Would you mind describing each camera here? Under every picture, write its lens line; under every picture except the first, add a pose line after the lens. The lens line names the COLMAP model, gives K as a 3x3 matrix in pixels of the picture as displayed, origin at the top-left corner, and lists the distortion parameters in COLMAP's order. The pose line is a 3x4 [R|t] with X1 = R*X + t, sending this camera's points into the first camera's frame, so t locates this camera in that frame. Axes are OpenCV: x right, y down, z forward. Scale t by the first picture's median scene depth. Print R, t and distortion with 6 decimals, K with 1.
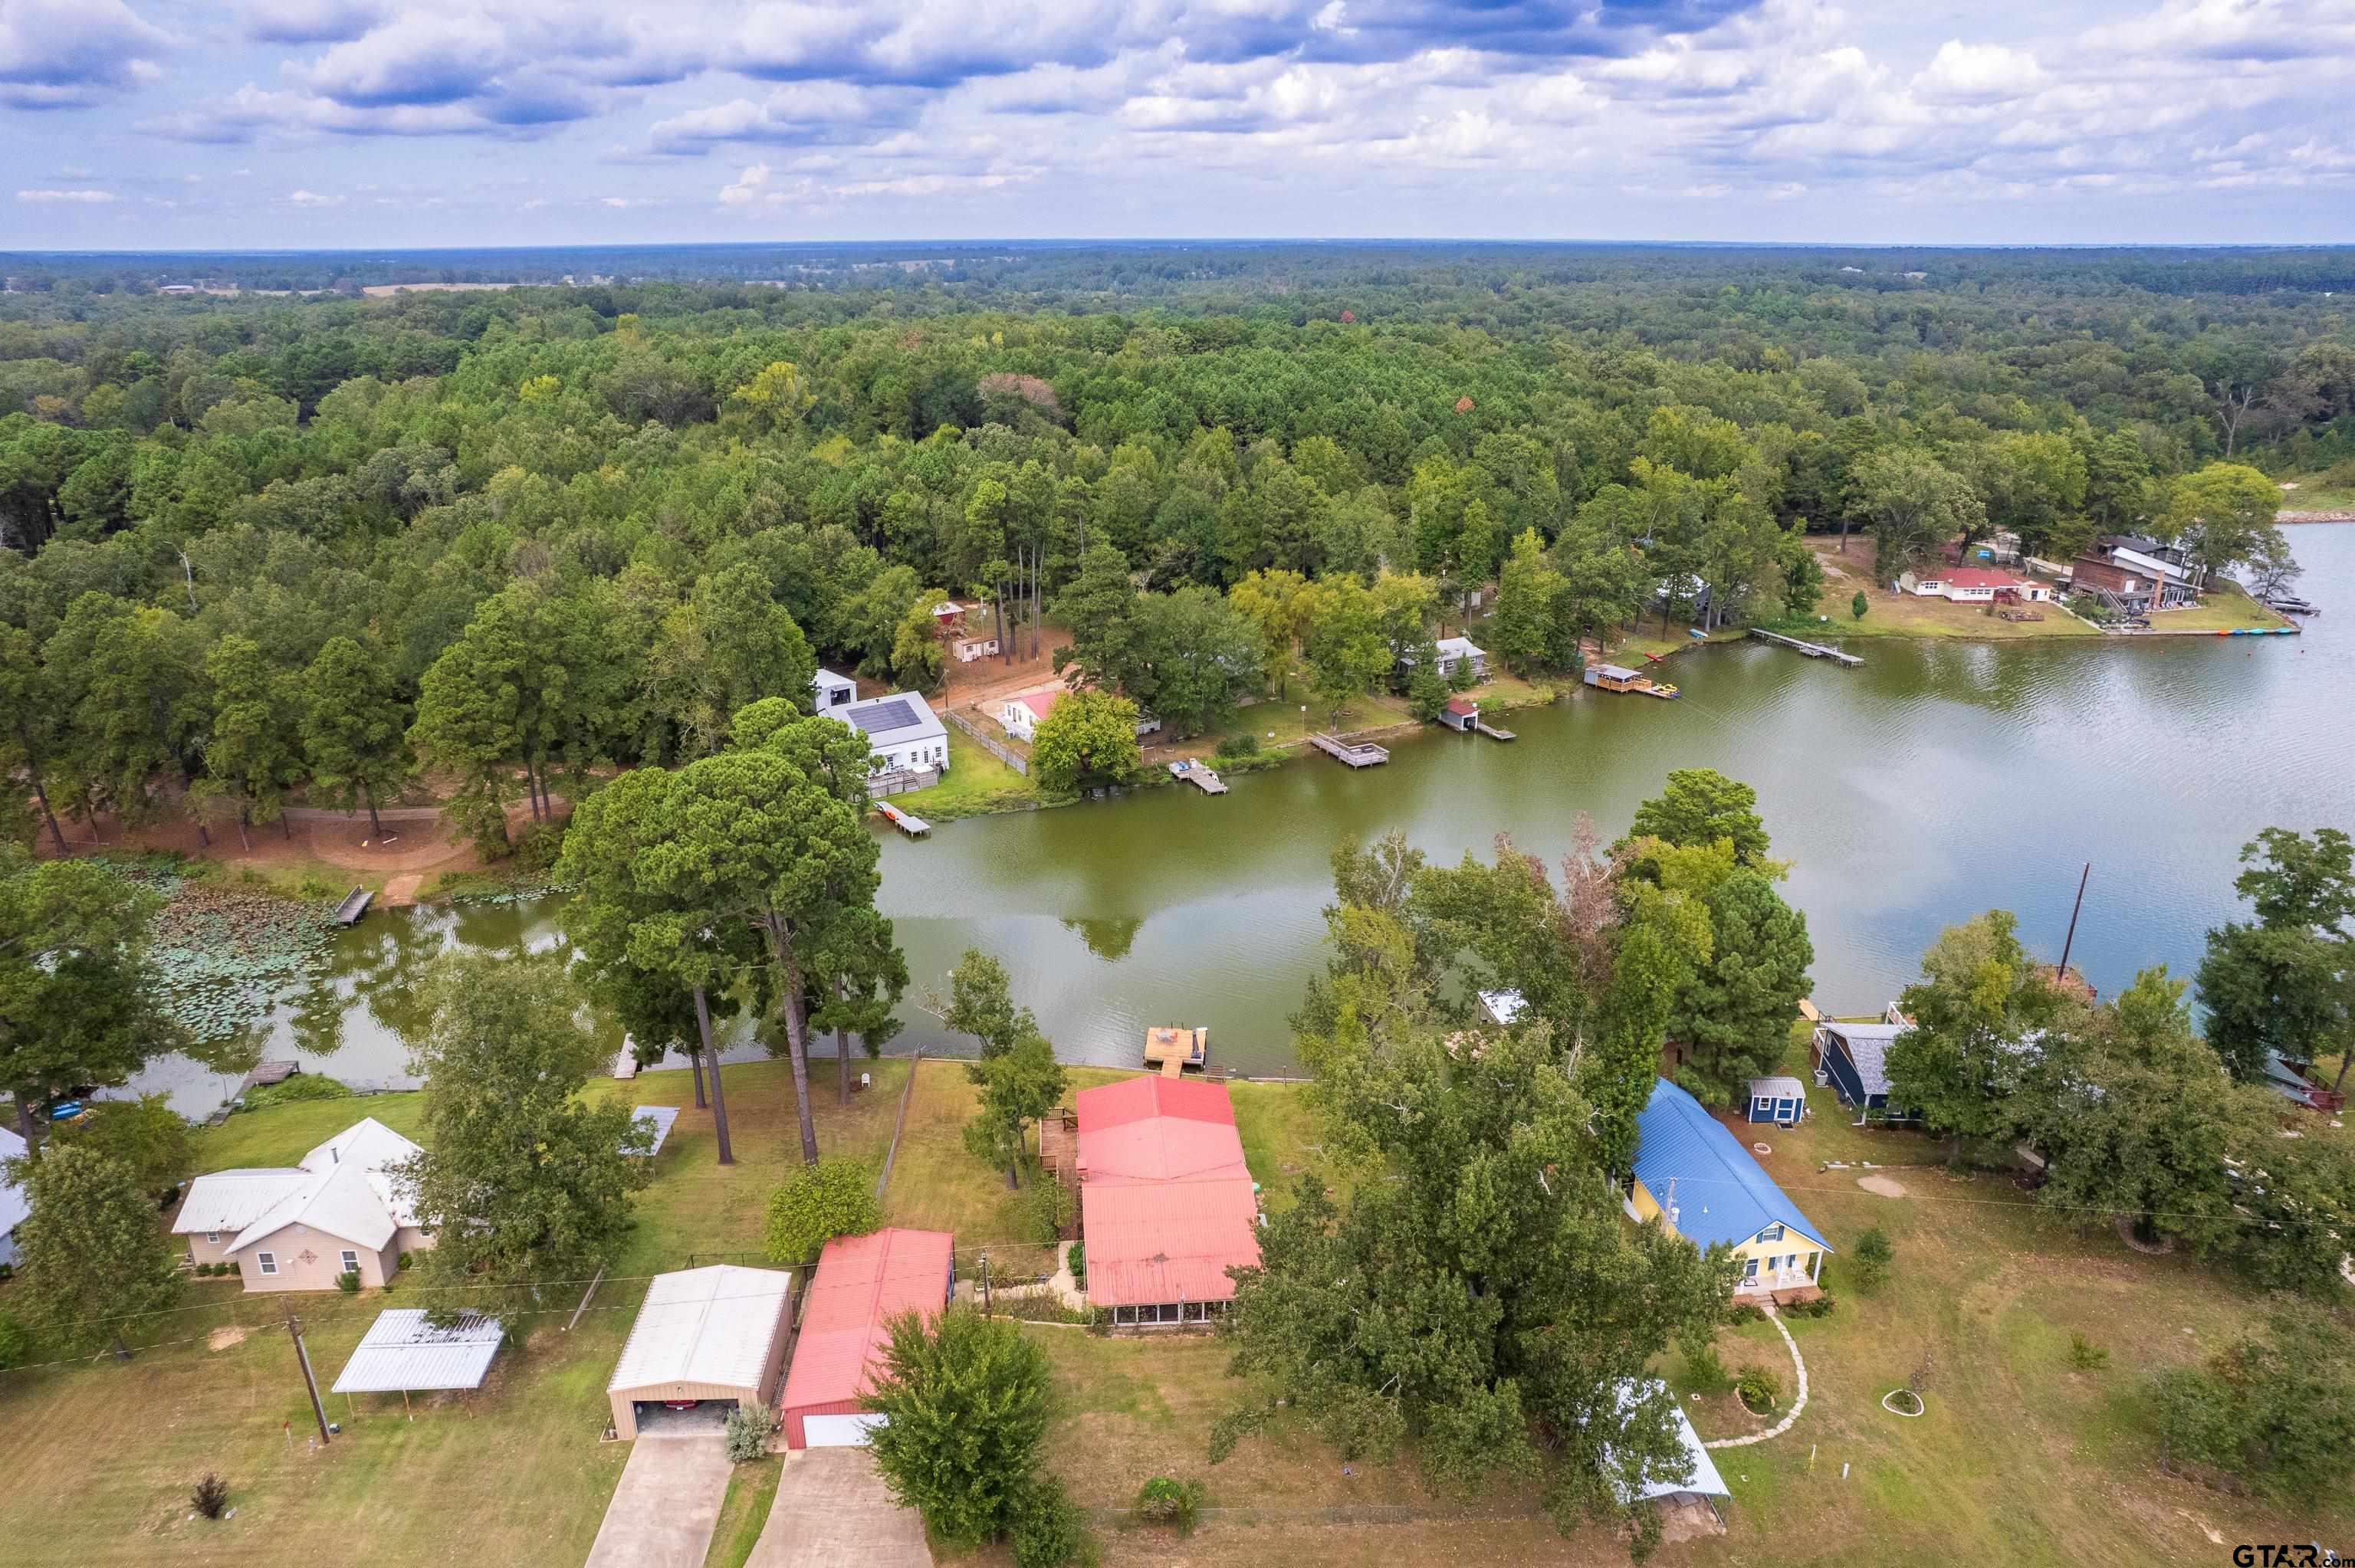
lens RADIAL K [[1555.5, 0, 1179.8], [0, 1555.5, 775.3], [0, 0, 1]] dist [-0.098640, 0.091759]
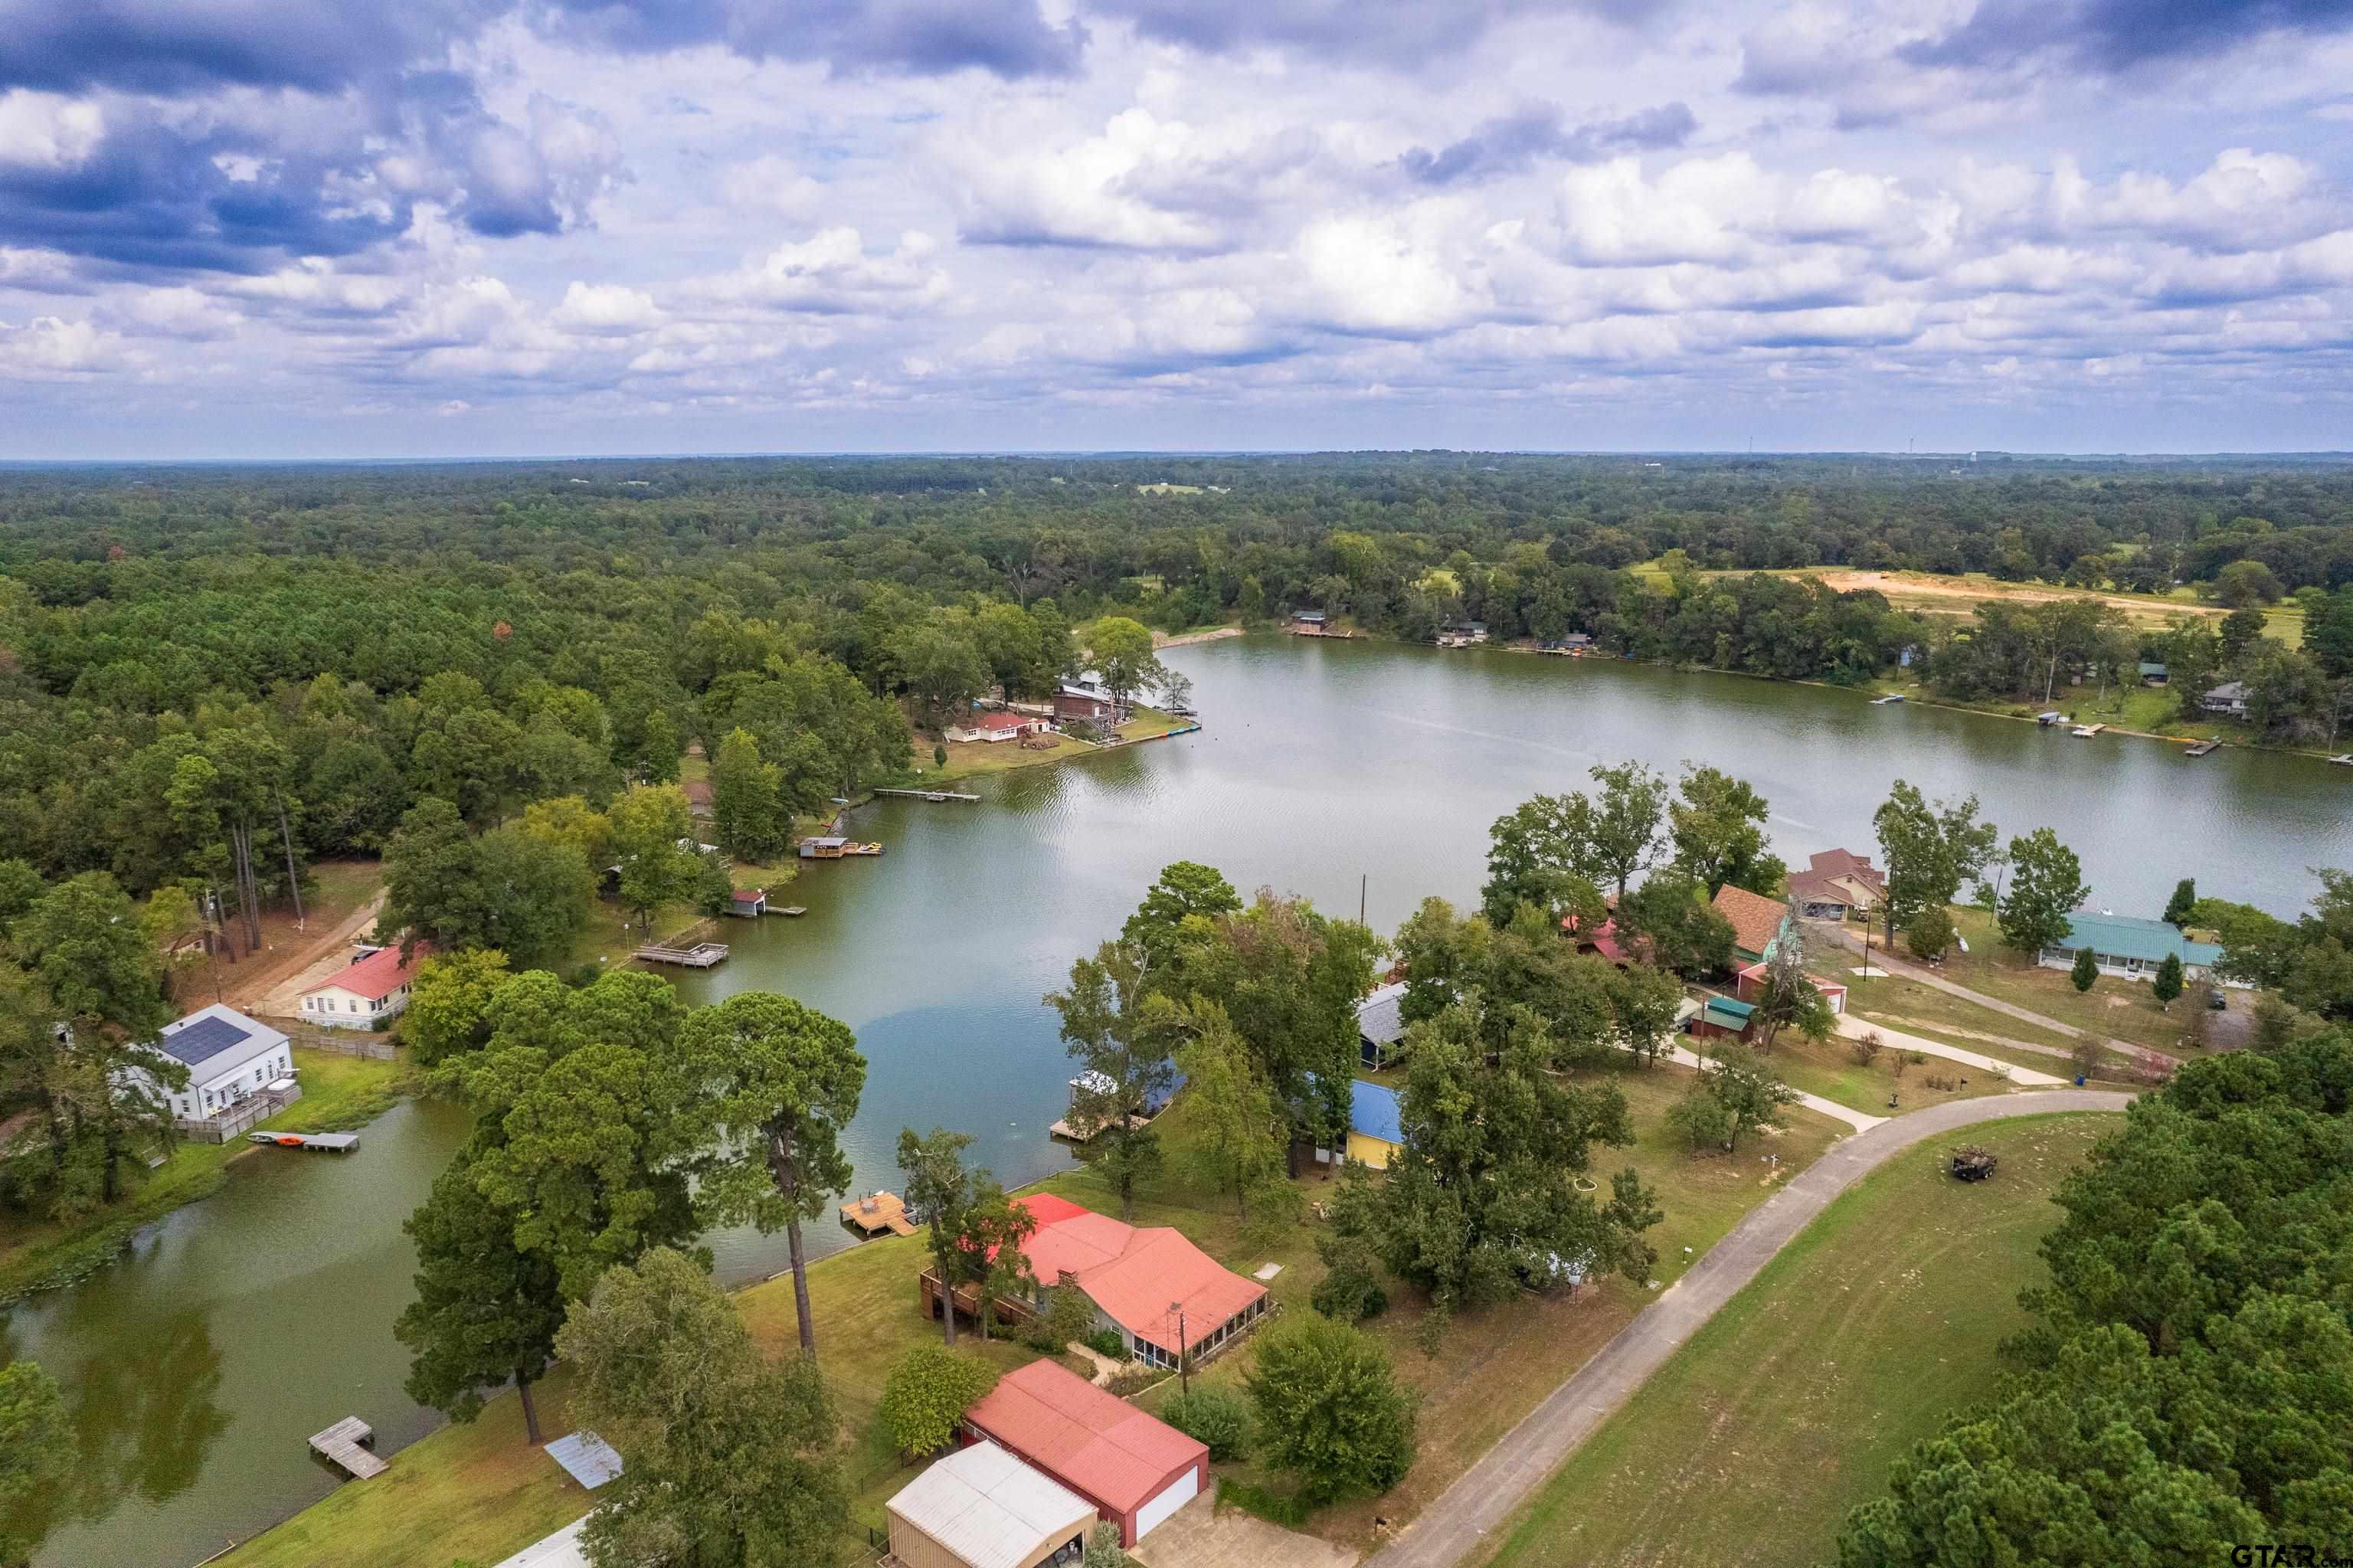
lens RADIAL K [[1554.5, 0, 1178.8], [0, 1554.5, 775.3], [0, 0, 1]] dist [-0.098640, 0.091759]
pose [[0.669737, -0.152277, 0.726817, -0.290458], [0.244990, 0.969260, -0.022677, -0.020623], [-0.701022, 0.193251, 0.686456, 0.030175]]
